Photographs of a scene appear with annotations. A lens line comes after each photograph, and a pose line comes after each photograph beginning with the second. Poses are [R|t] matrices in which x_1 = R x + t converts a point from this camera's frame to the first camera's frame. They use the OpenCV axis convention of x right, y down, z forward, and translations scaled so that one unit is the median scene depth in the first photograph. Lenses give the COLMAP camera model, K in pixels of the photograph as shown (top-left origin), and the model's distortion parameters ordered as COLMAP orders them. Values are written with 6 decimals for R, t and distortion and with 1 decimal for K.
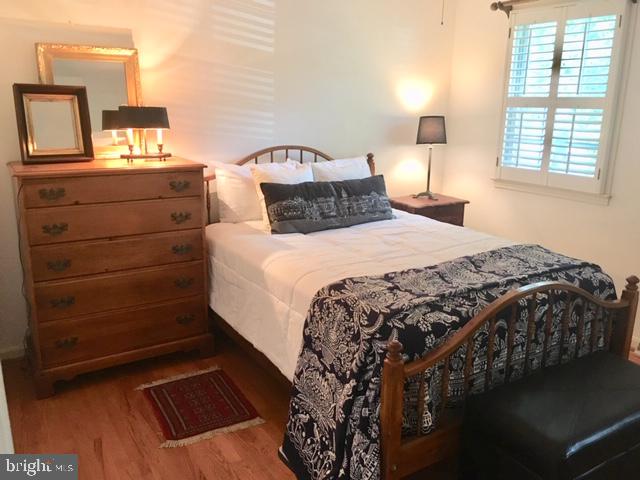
lens RADIAL K [[548.6, 0, 321.8], [0, 548.6, 243.7], [0, 0, 1]] dist [0.029880, -0.027180]
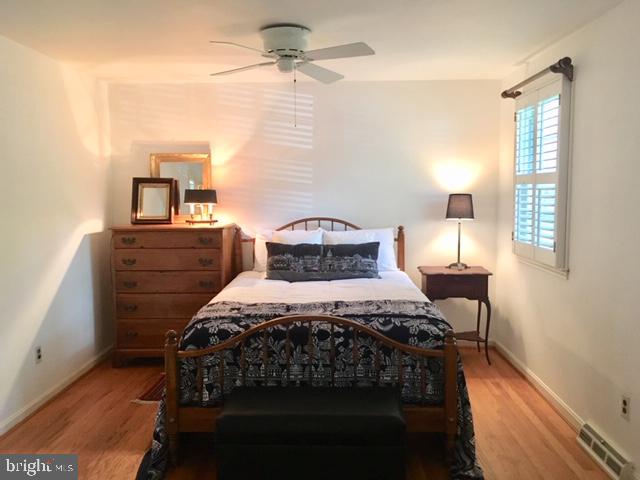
lens RADIAL K [[548.6, 0, 319.7], [0, 548.6, 237.7], [0, 0, 1]] dist [0.029880, -0.027180]
pose [[0.834890, 0.027669, -0.549721, 0.734442], [-0.118479, 0.984357, -0.130396, 0.040117], [0.537514, 0.173997, 0.825109, -0.055857]]
